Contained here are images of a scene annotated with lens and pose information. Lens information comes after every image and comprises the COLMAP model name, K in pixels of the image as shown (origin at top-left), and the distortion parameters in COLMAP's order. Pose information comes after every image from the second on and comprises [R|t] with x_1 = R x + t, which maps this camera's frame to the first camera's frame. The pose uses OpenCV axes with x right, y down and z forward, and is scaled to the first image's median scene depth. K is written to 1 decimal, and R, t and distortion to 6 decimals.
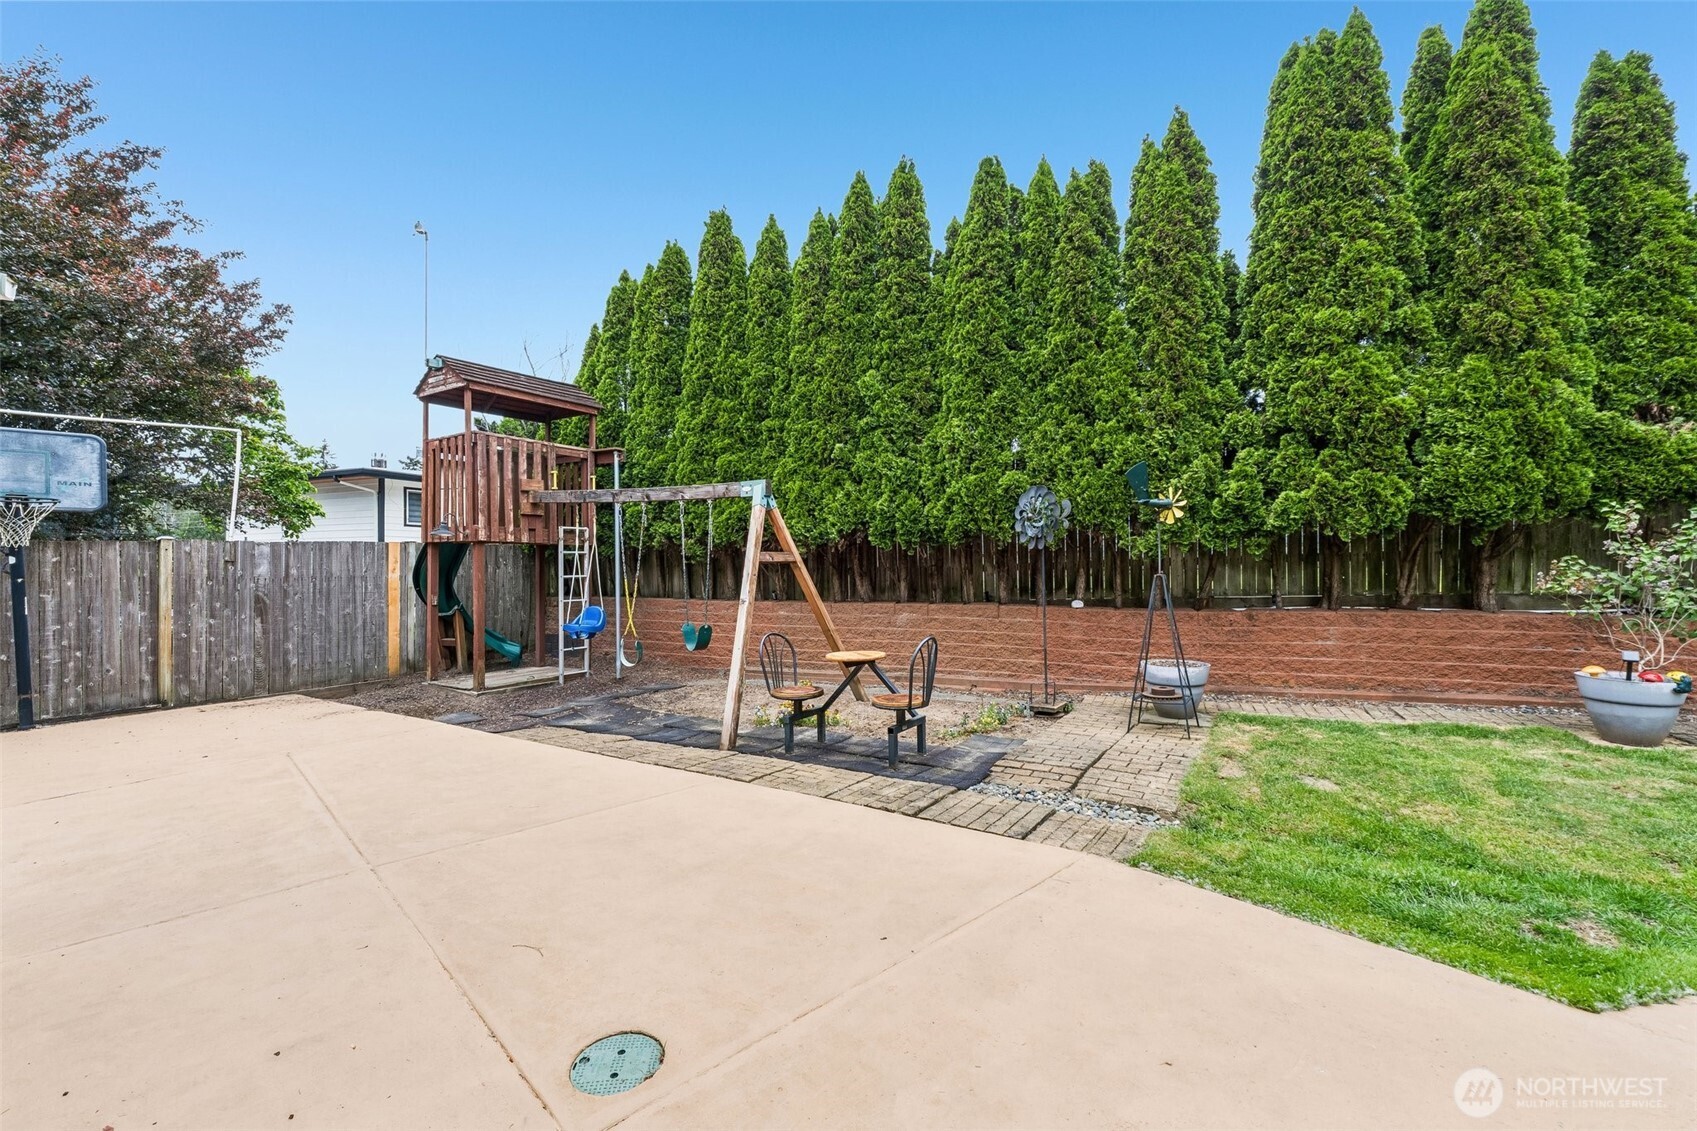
lens RADIAL K [[715.2, 0, 853.6], [0, 715.2, 574.3], [0, 0, 1]] dist [-0.003437, 0.000856]
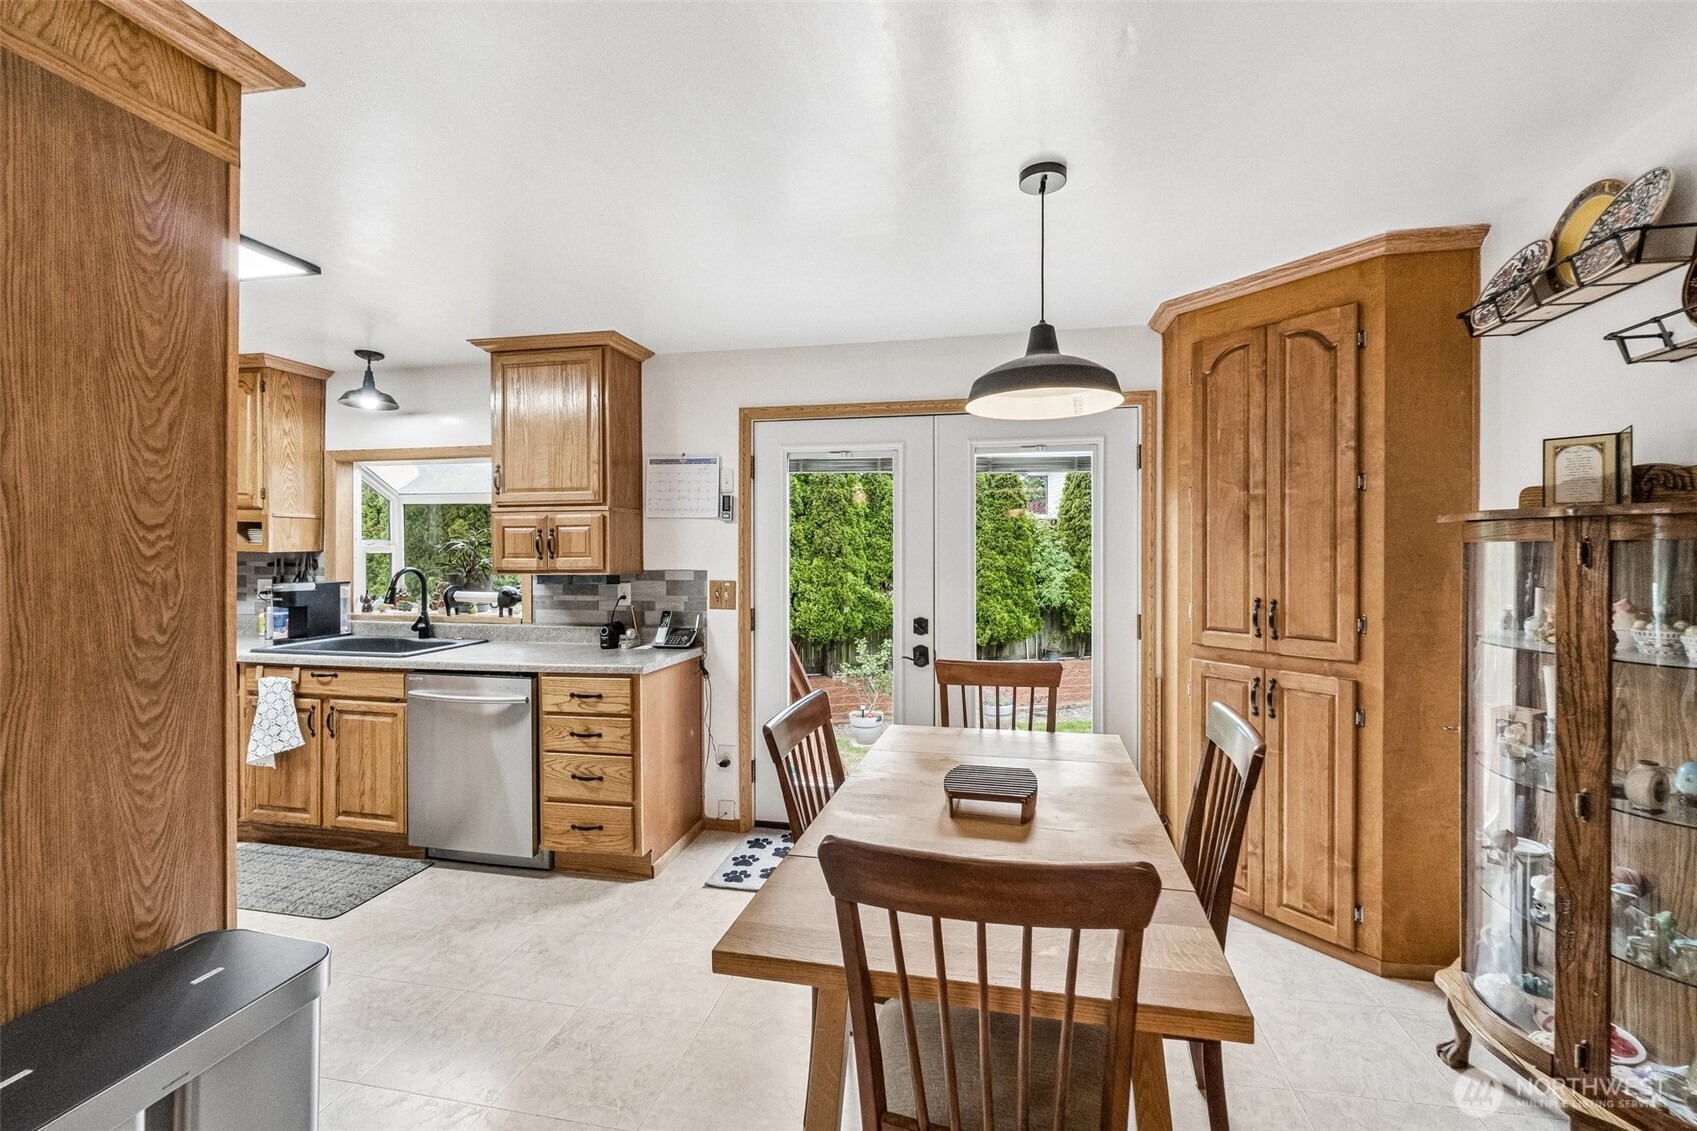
lens RADIAL K [[715.2, 0, 859.2], [0, 715.2, 556.8], [0, 0, 1]] dist [-0.003437, 0.000856]
pose [[0.807188, -0.000126, 0.590295, -0.254611], [-0.000162, 1.000000, 0.000436, -0.321807], [-0.590295, -0.000448, 0.807188, -0.749808]]
